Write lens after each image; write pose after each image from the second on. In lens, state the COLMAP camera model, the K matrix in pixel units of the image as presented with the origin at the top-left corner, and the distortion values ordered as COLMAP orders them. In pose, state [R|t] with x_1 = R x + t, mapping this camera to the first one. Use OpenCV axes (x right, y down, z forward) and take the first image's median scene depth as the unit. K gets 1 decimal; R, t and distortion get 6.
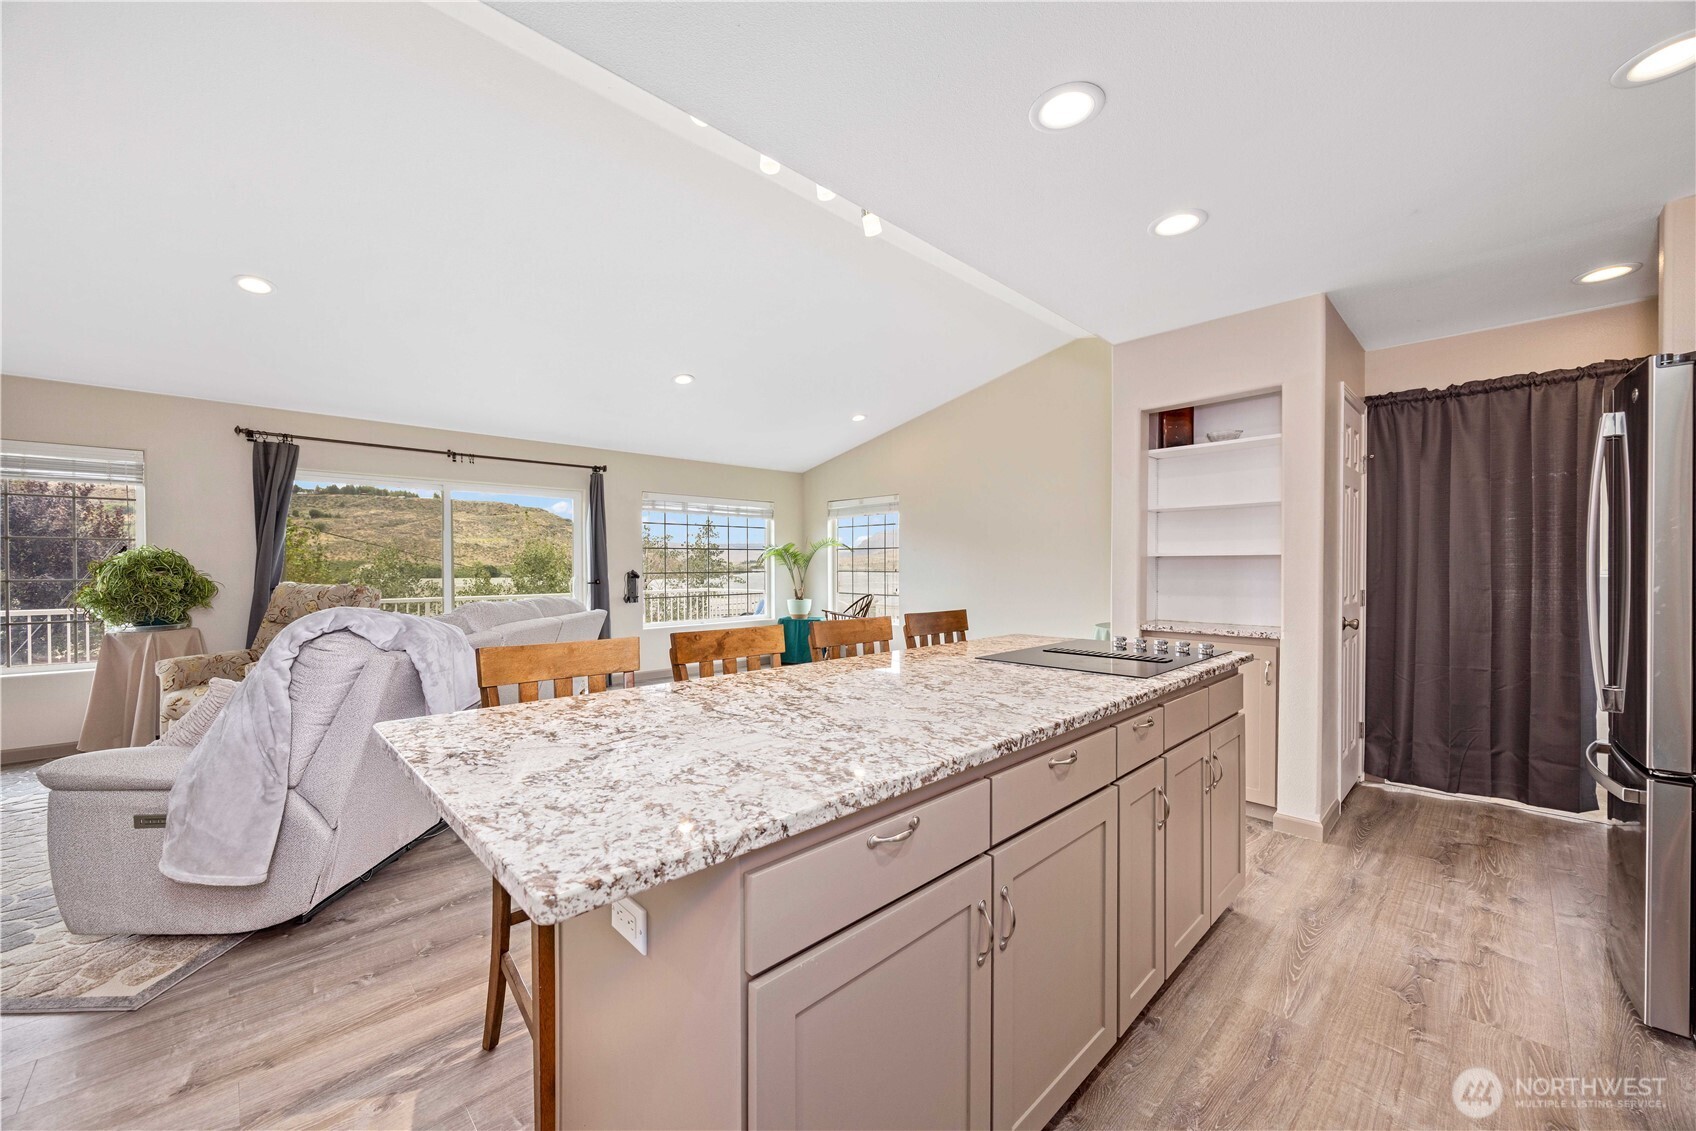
lens RADIAL K [[644.4, 0, 834.0], [0, 644.4, 565.4], [0, 0, 1]] dist [-0.003542, -0.000013]
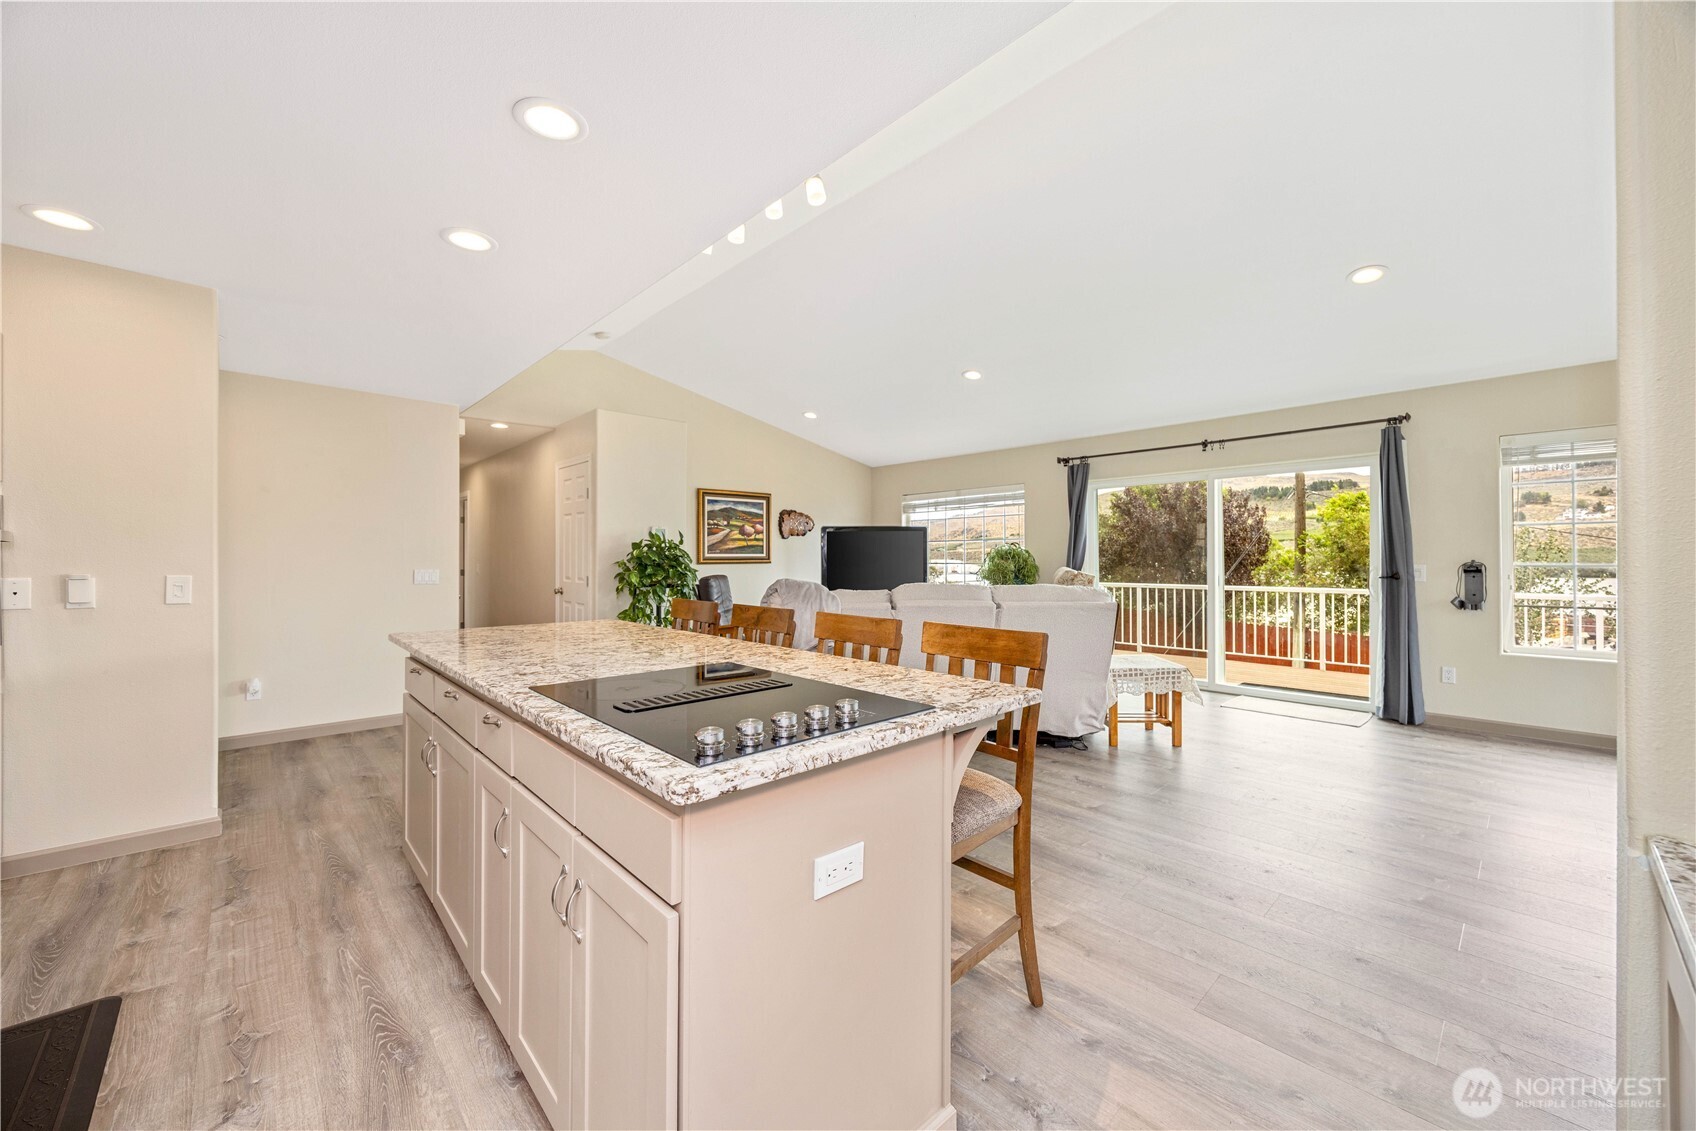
lens RADIAL K [[644.4, 0, 842.2], [0, 644.4, 547.0], [0, 0, 1]] dist [-0.003542, -0.000013]
pose [[-0.016720, -0.012526, -0.999782, 0.520003], [0.004092, 0.999912, -0.012596, -0.001176], [0.999852, -0.004302, -0.016667, 0.554885]]
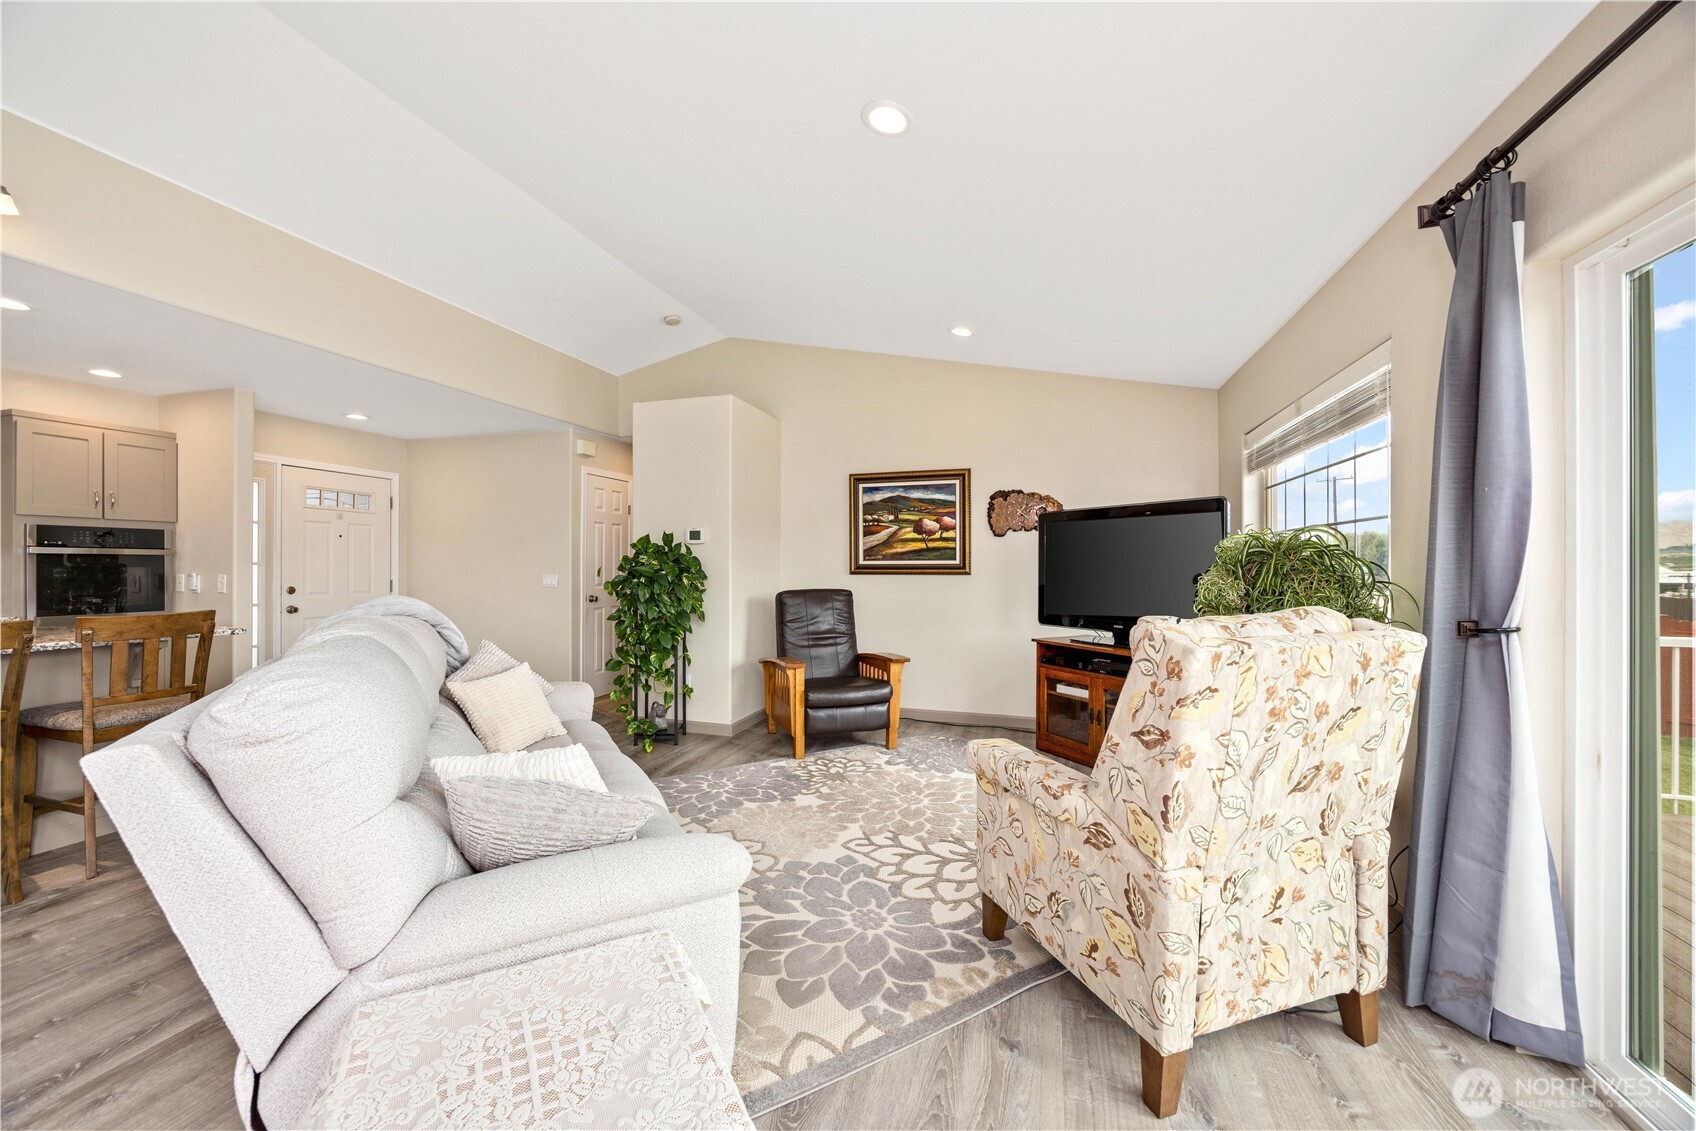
lens RADIAL K [[644.4, 0, 838.3], [0, 644.4, 562.1], [0, 0, 1]] dist [-0.003542, -0.000013]
pose [[-0.879655, -0.000973, -0.475612, -0.434491], [0.001175, 0.999990, -0.004220, 0.001916], [0.475611, -0.004271, -0.879645, 1.199144]]
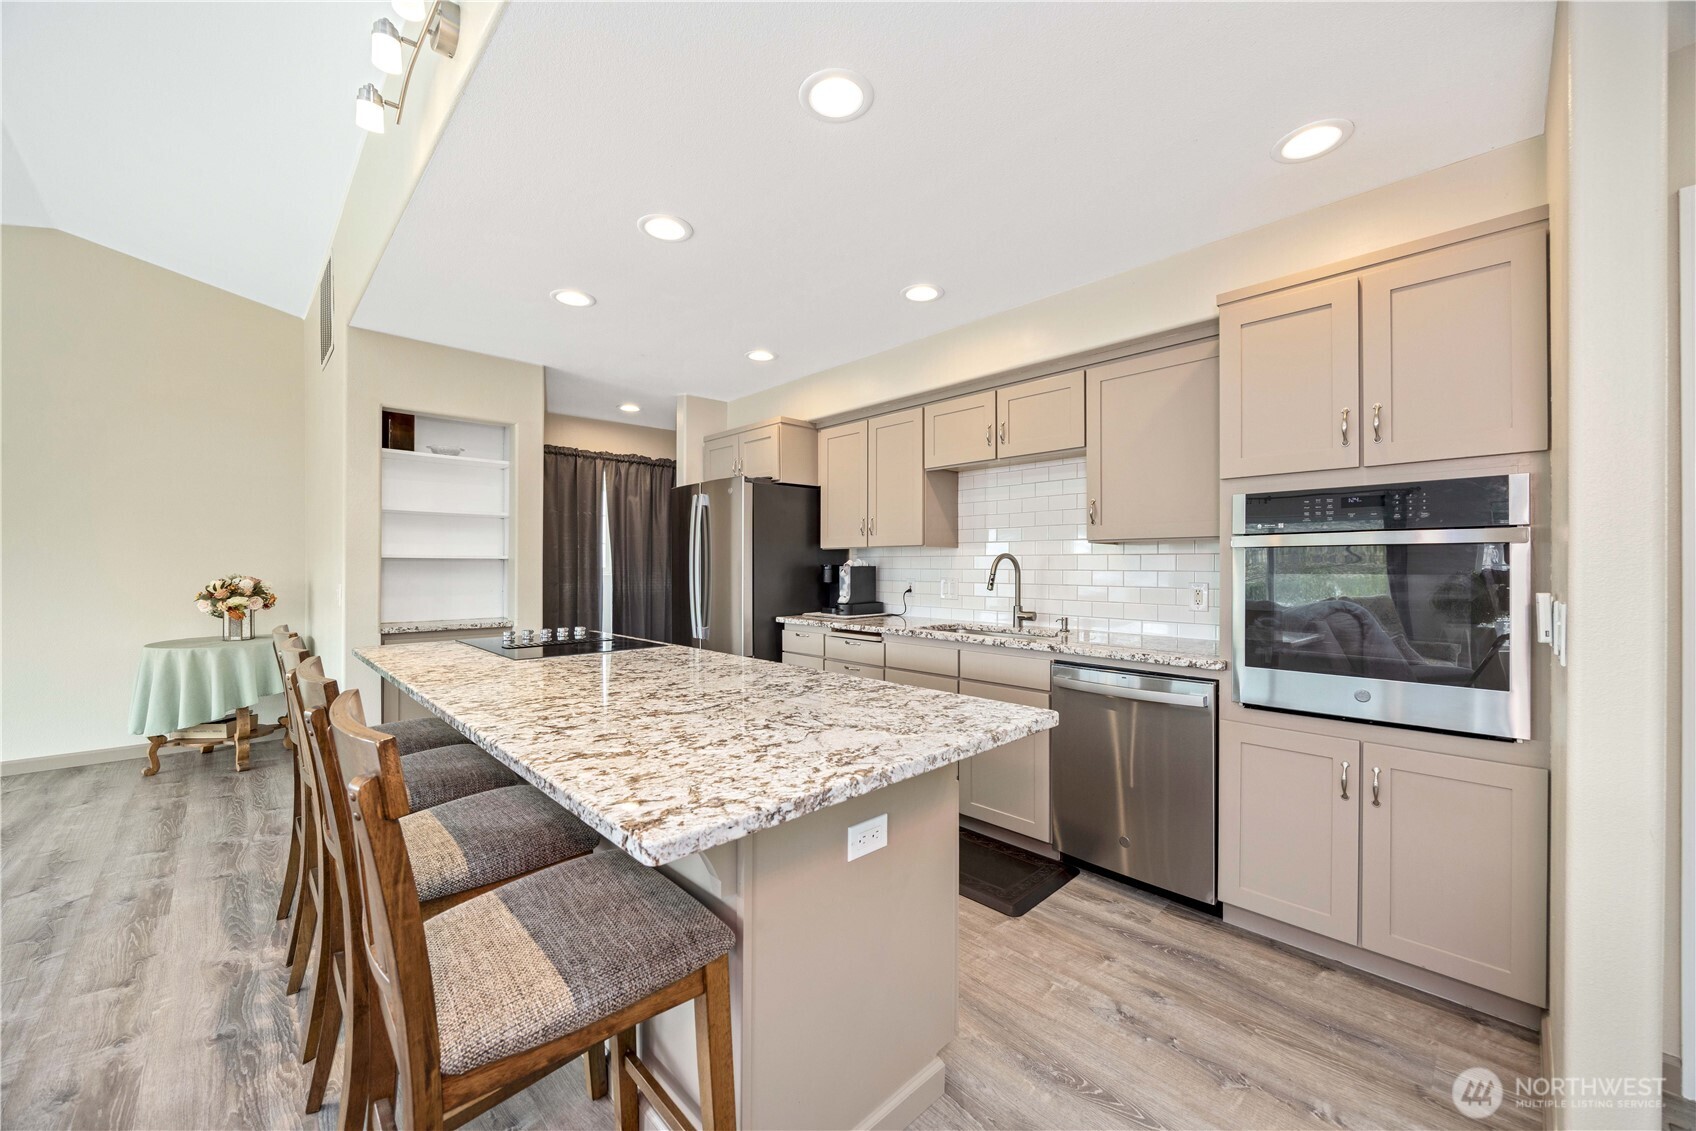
lens RADIAL K [[644.4, 0, 840.3], [0, 644.4, 566.2], [0, 0, 1]] dist [-0.003542, -0.000013]
pose [[-0.001047, 0.003850, 0.999992, -0.363657], [-0.001193, 0.999992, -0.003852, 0.001228], [-0.999999, -0.001197, -0.001042, 0.236479]]
